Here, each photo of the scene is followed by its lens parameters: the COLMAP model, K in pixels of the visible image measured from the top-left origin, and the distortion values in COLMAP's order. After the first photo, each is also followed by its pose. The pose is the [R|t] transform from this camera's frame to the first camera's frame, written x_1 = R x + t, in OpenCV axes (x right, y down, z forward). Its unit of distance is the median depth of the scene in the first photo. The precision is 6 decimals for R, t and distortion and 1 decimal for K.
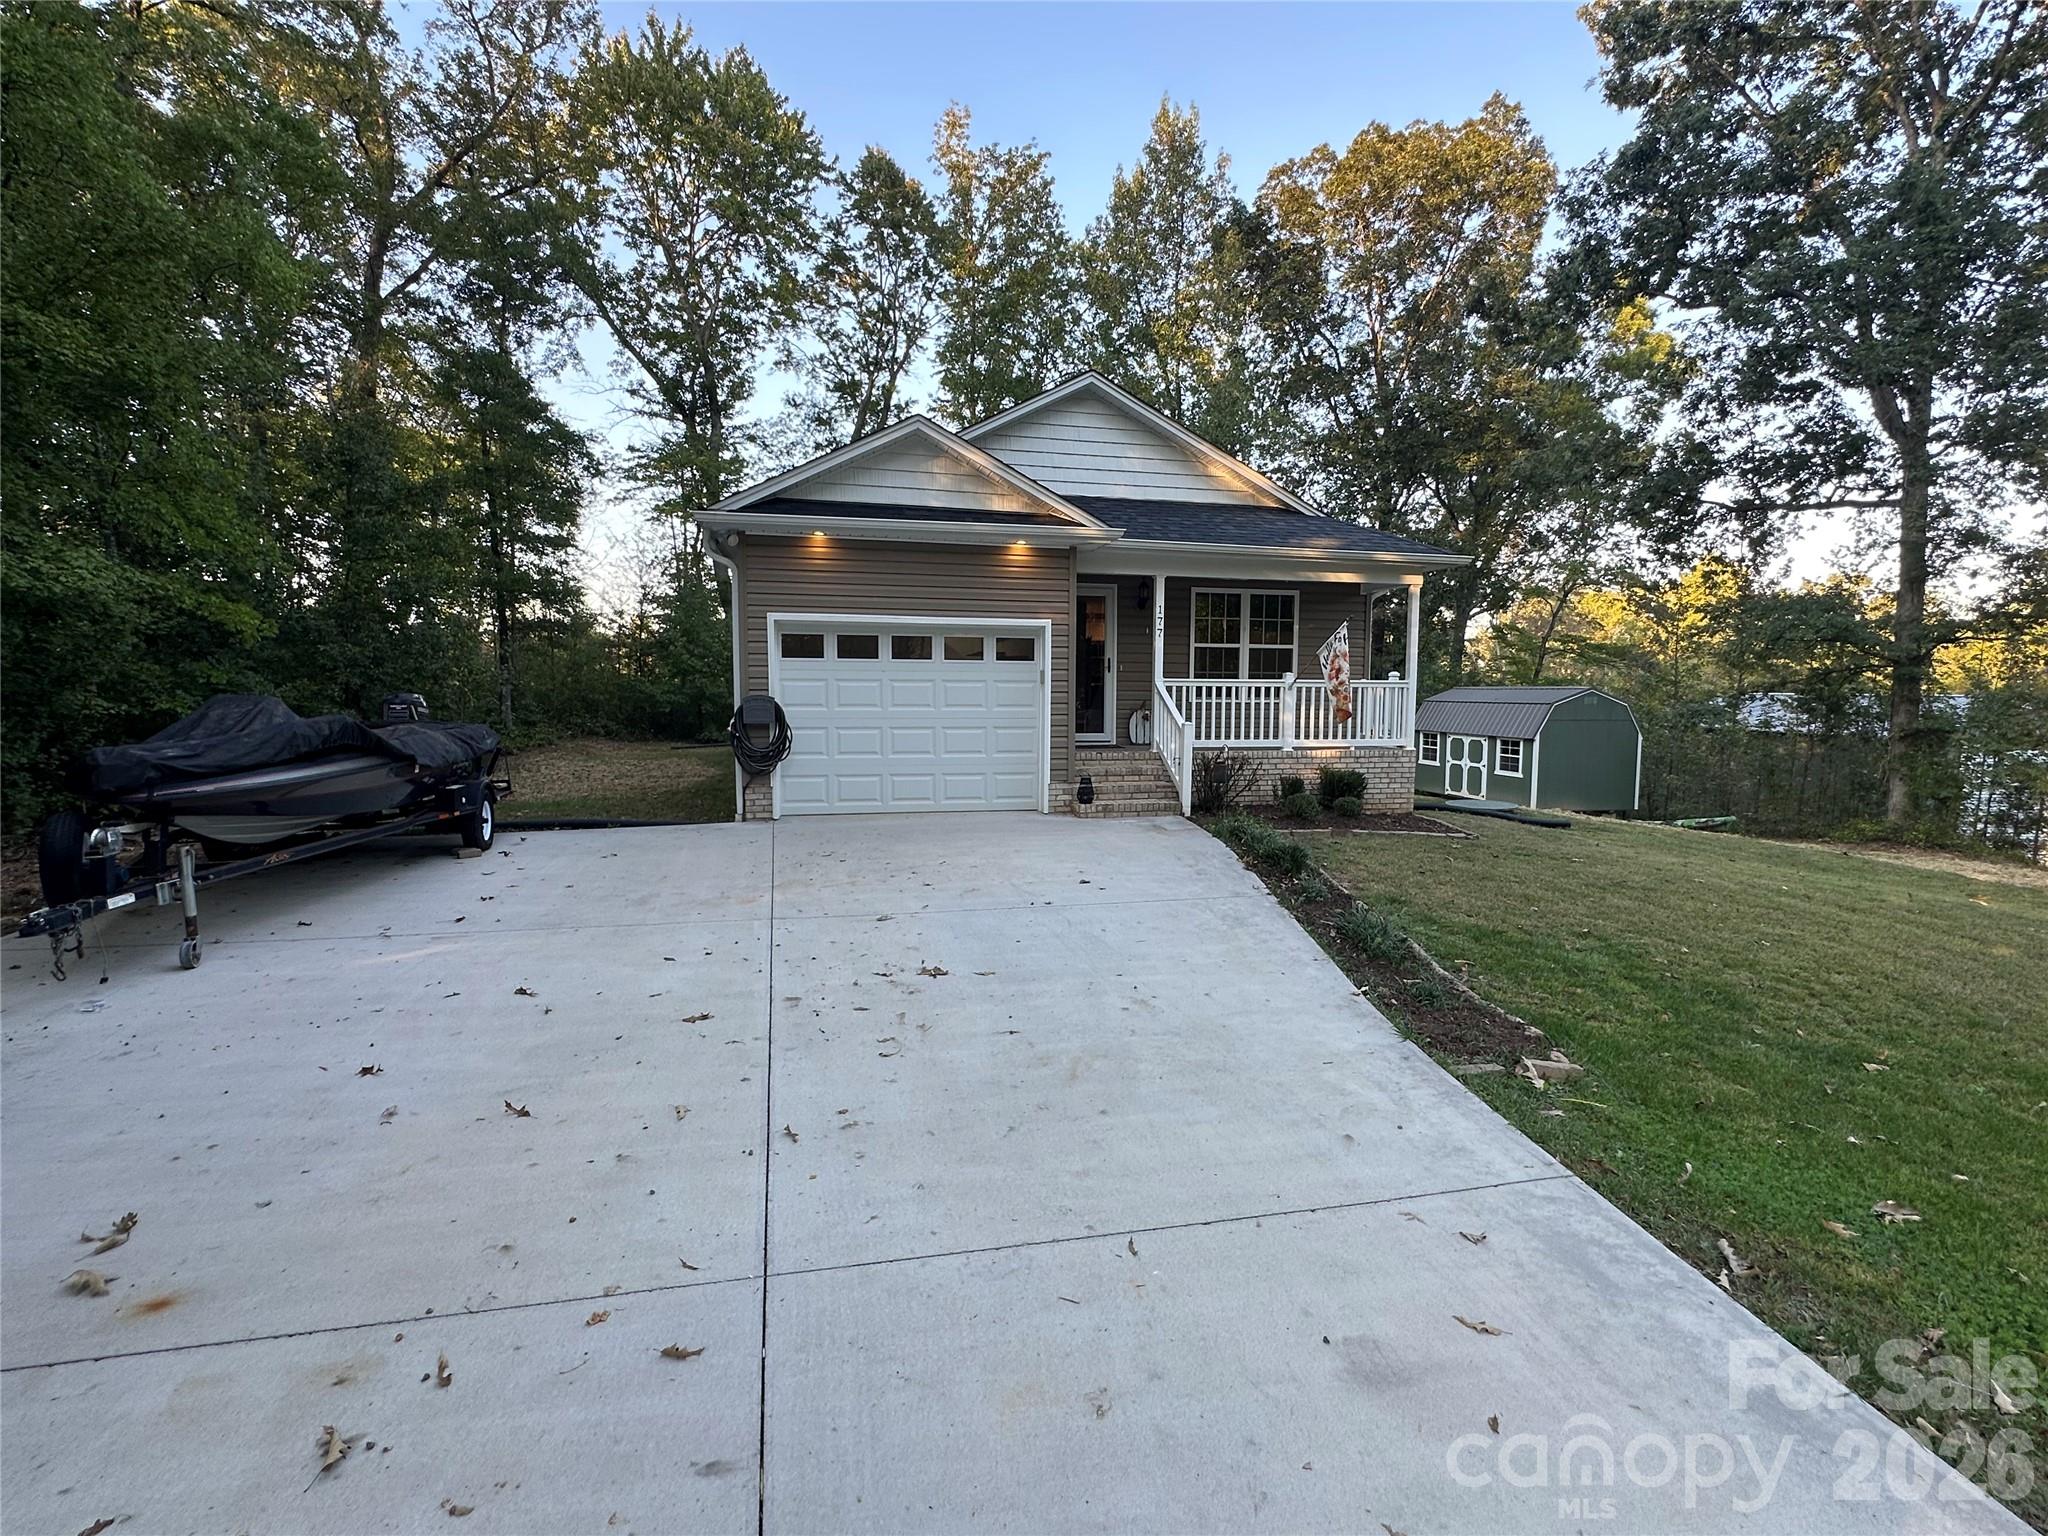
lens RADIAL K [[942.9, 0, 1020.3], [0, 942.9, 768.8], [0, 0, 1]] dist [-0.002849, -0.000134]
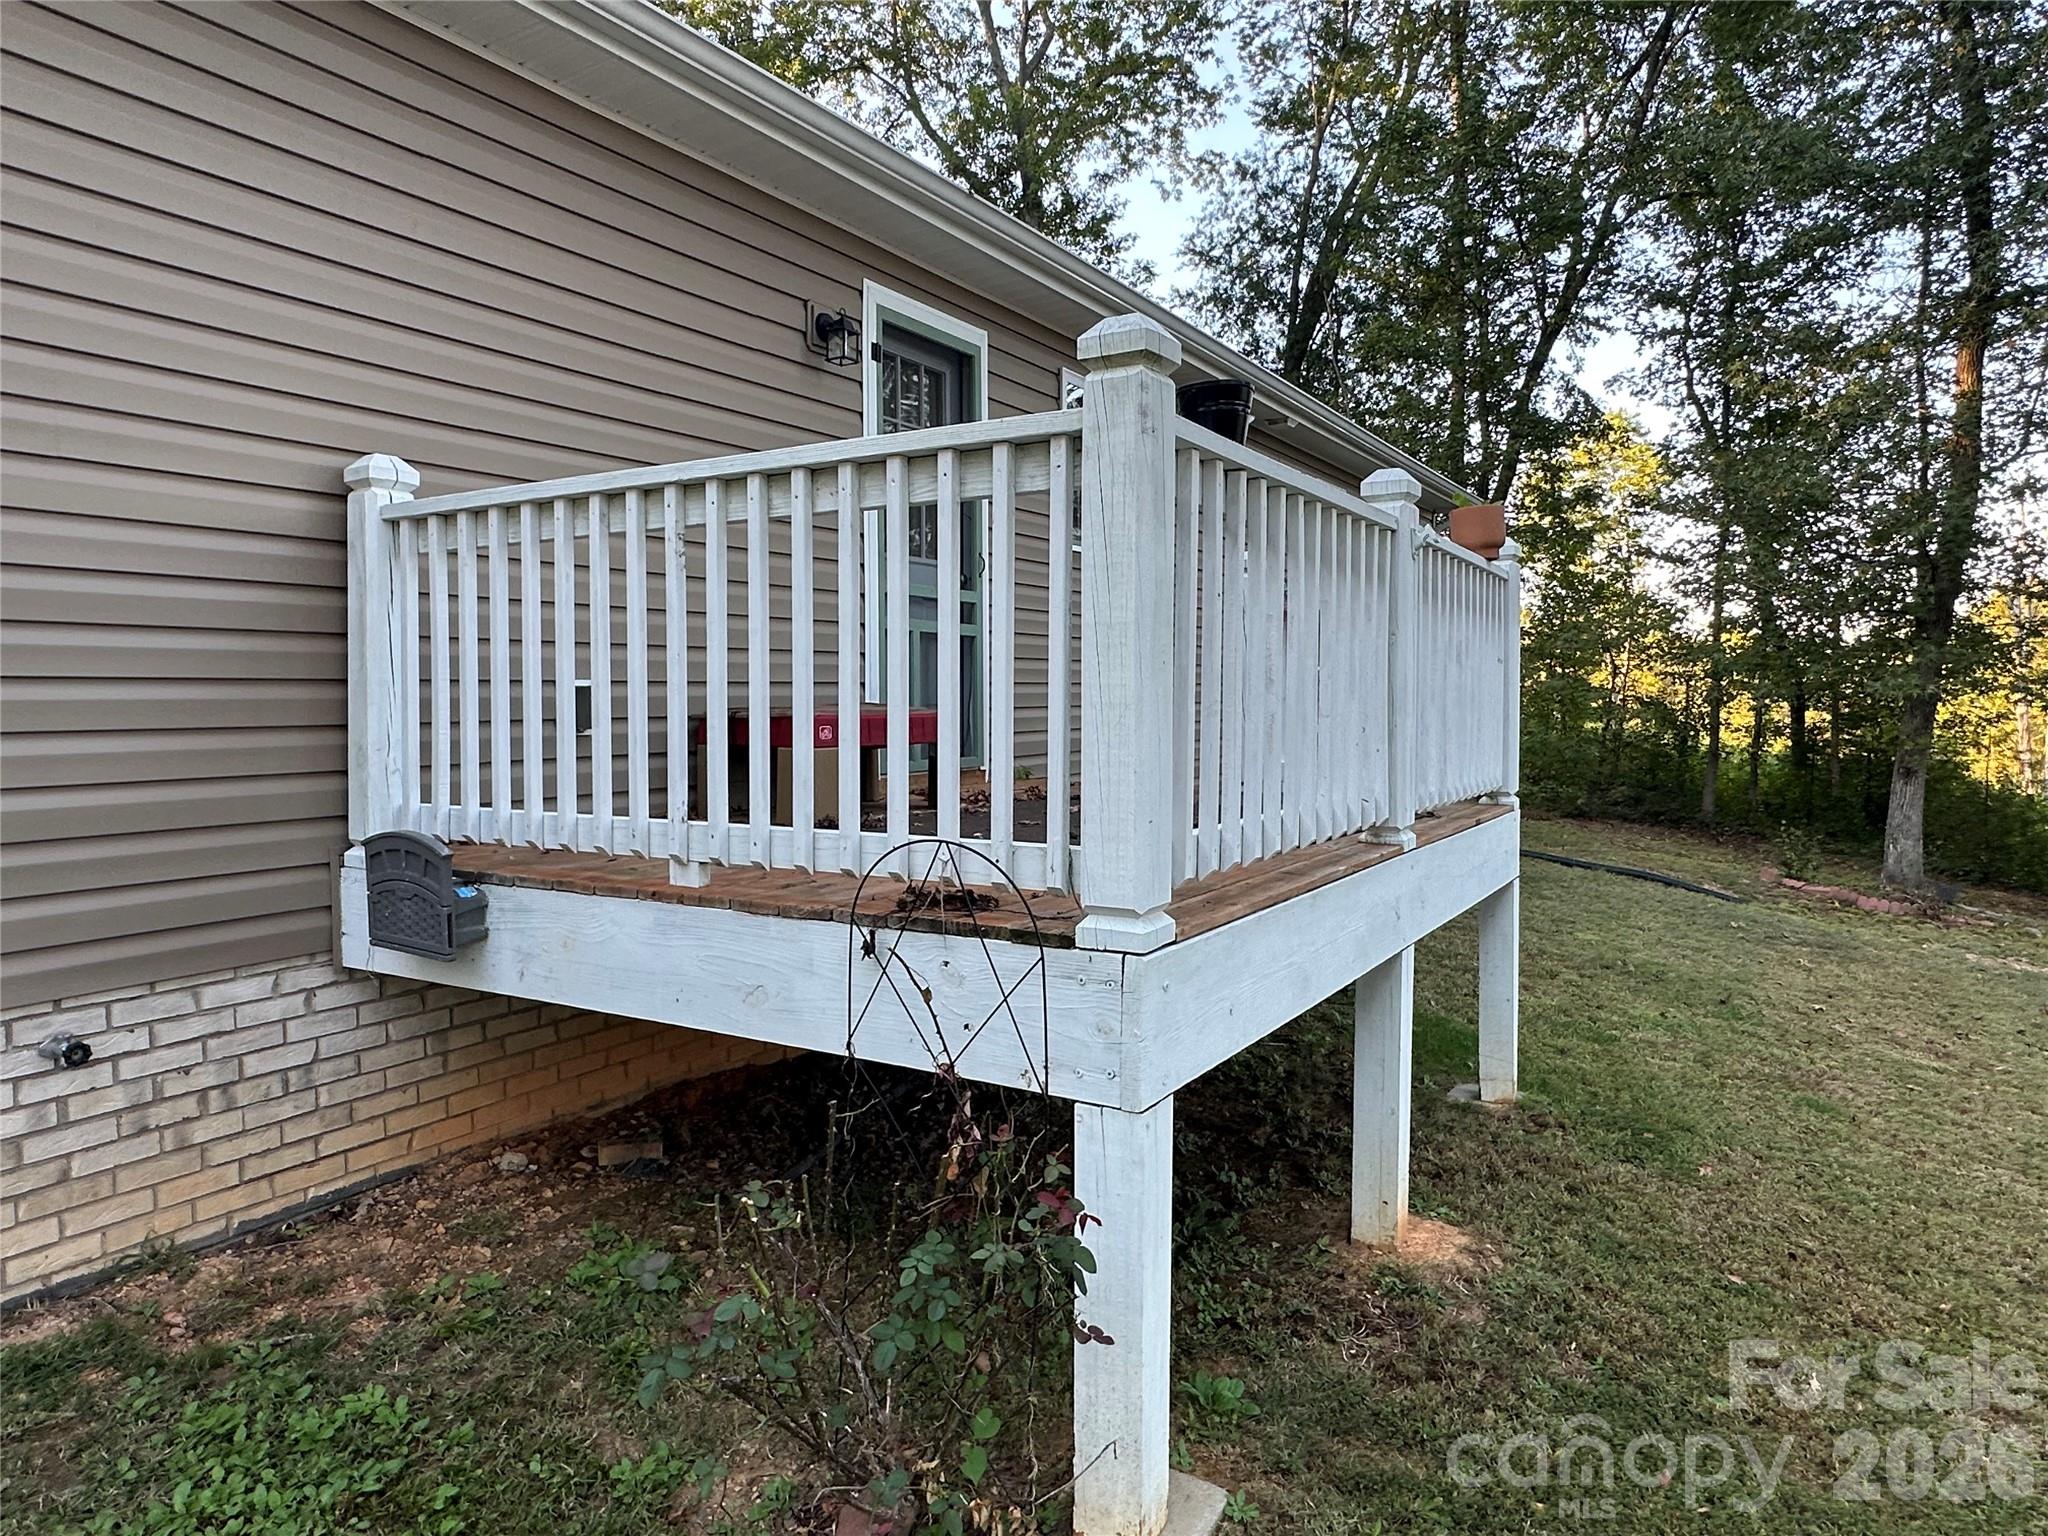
lens RADIAL K [[1272.8, 0, 1023.6], [0, 1272.8, 771.1], [0, 0, 1]] dist [-0.006823, -0.002458]
pose [[0.727609, 0.039609, -0.684848, 0.729939], [-0.054726, 0.998501, -0.000393, -0.083187], [0.683806, 0.037764, 0.728686, 1.354872]]
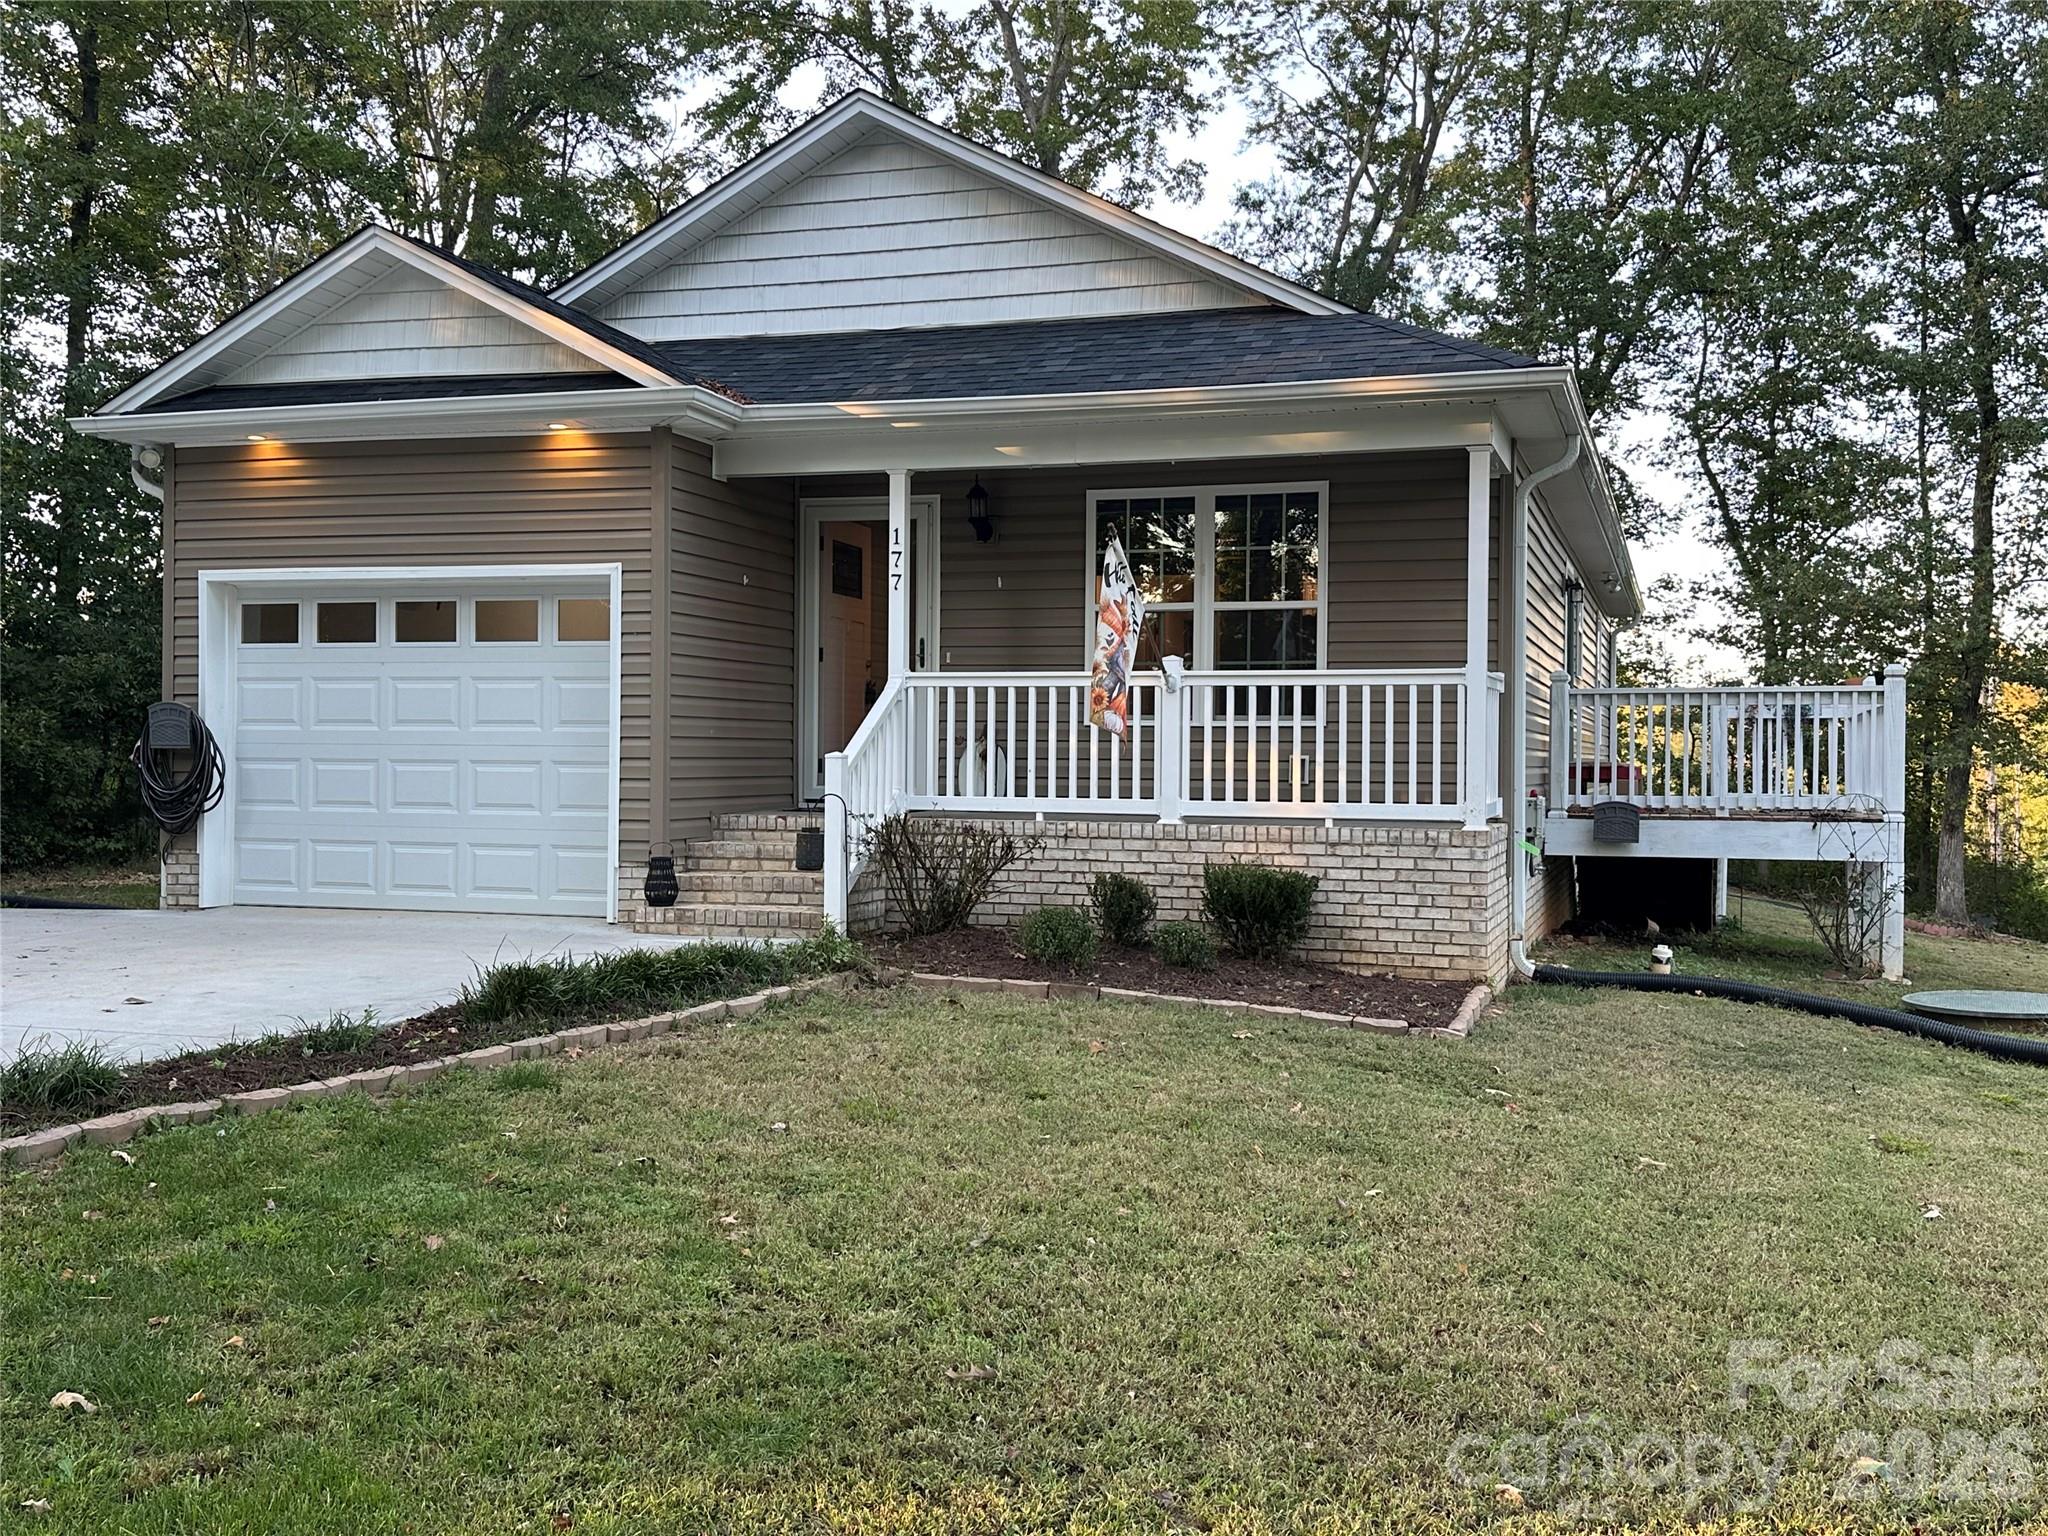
lens RADIAL K [[1921.5, 0, 1055.5], [0, 1921.5, 760.7], [0, 0, 1]] dist [0.167888, -0.371531]
pose [[0.865229, 0.002685, -0.501370, 0.765965], [-0.046931, 0.996029, -0.075655, 0.025864], [0.499176, 0.088988, 0.861919, 0.167210]]
